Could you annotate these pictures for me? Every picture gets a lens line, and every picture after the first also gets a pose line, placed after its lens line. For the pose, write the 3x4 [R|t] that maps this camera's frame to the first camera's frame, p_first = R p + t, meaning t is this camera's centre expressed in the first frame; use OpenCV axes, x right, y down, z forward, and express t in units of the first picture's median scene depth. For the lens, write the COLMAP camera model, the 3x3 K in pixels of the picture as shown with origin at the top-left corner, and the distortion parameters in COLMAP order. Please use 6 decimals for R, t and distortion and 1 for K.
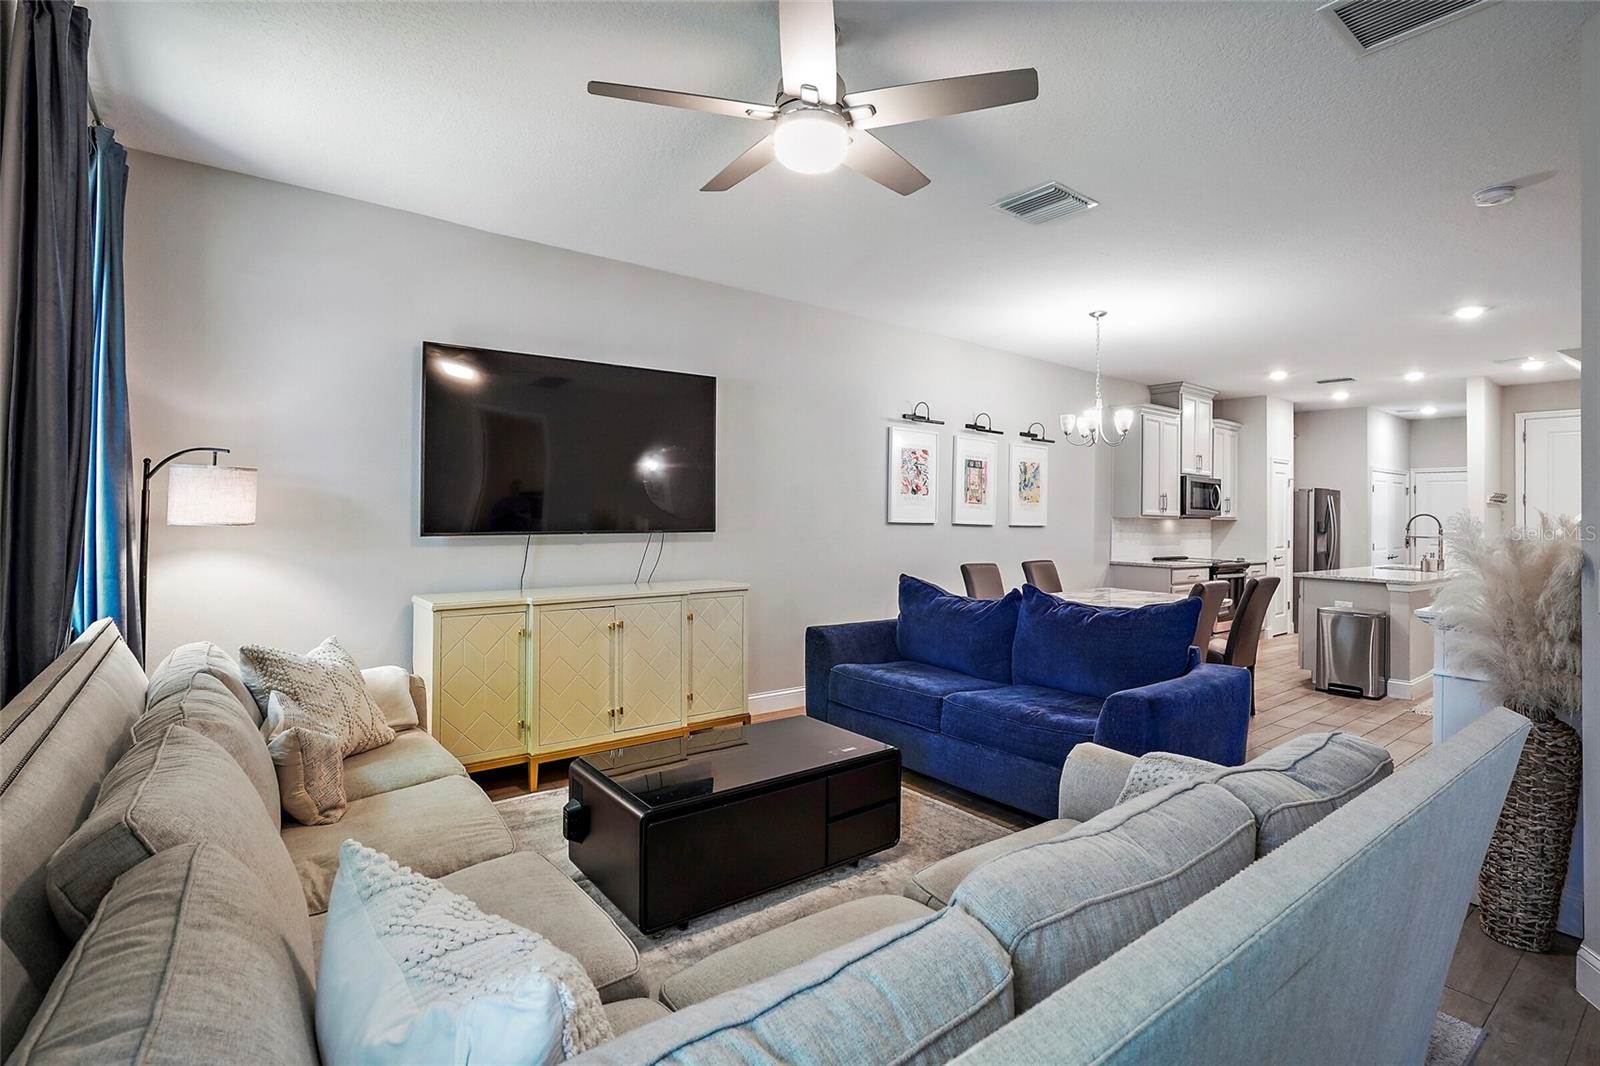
lens RADIAL K [[744.3, 0, 798.2], [0, 744.3, 524.3], [0, 0, 1]] dist [0.000275, 0.000090]
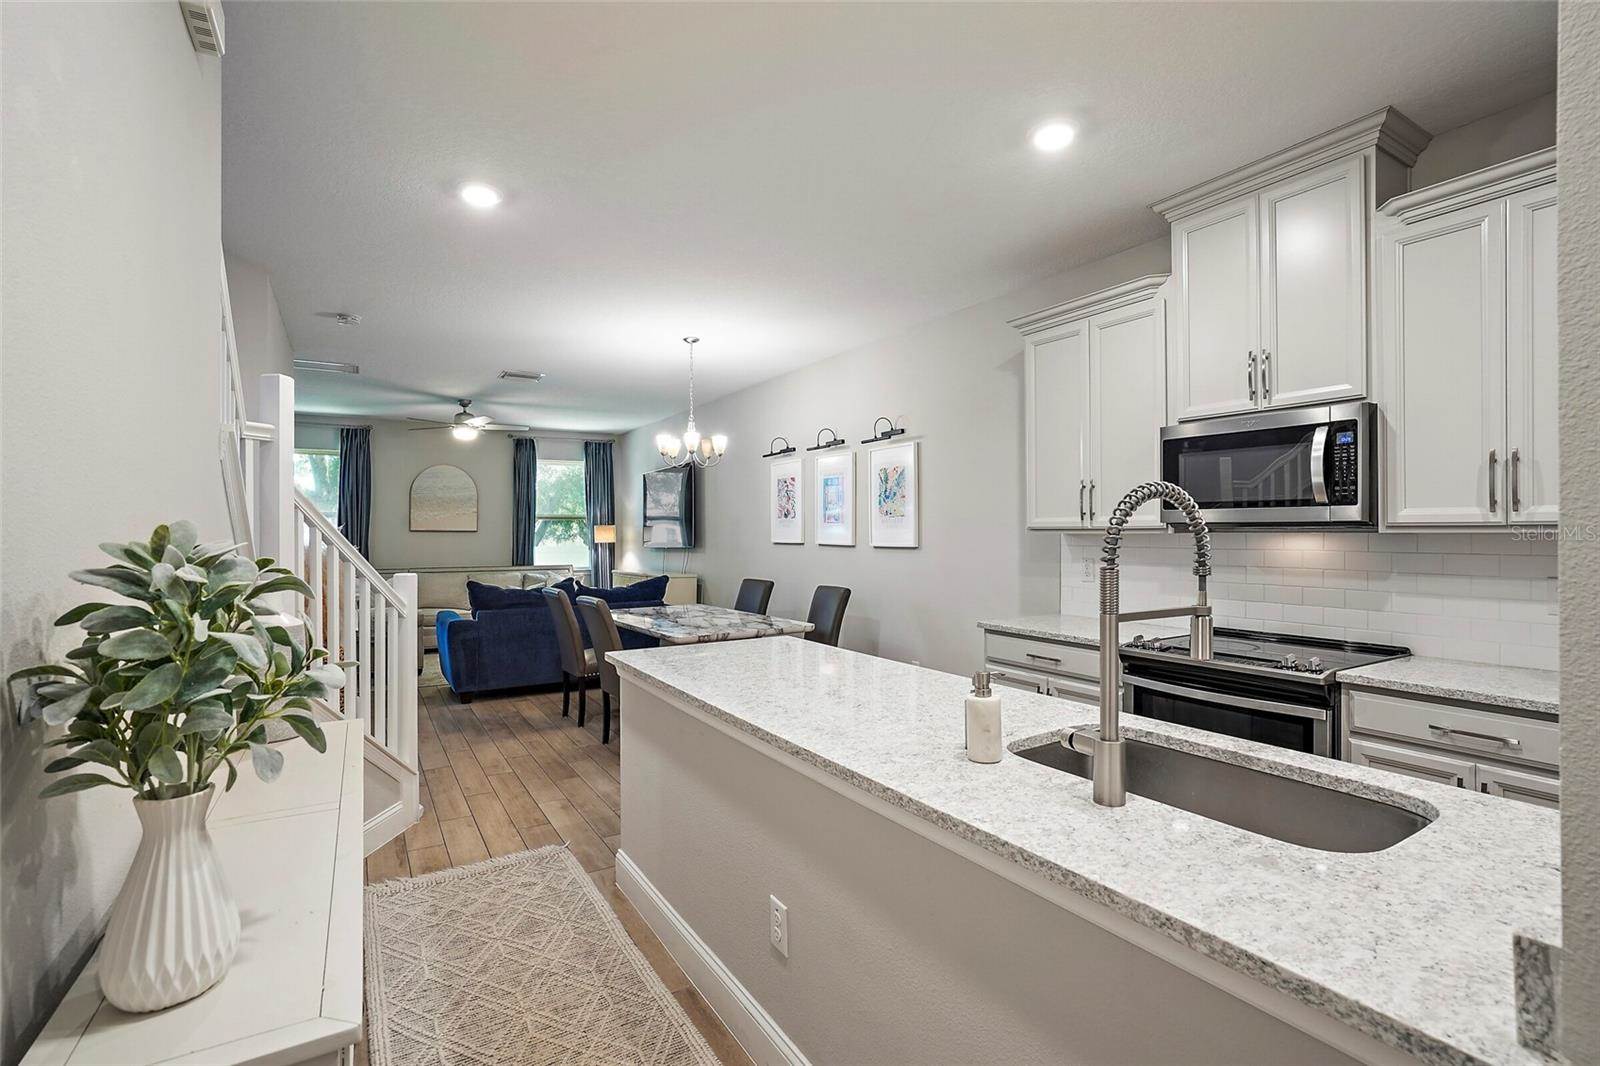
lens RADIAL K [[744.3, 0, 798.2], [0, 744.3, 524.3], [0, 0, 1]] dist [0.000275, 0.000090]
pose [[-0.108935, -0.015151, -0.993933, 1.270157], [0.009209, 0.999826, -0.016250, -0.011795], [0.994006, -0.010924, -0.108777, 1.127484]]
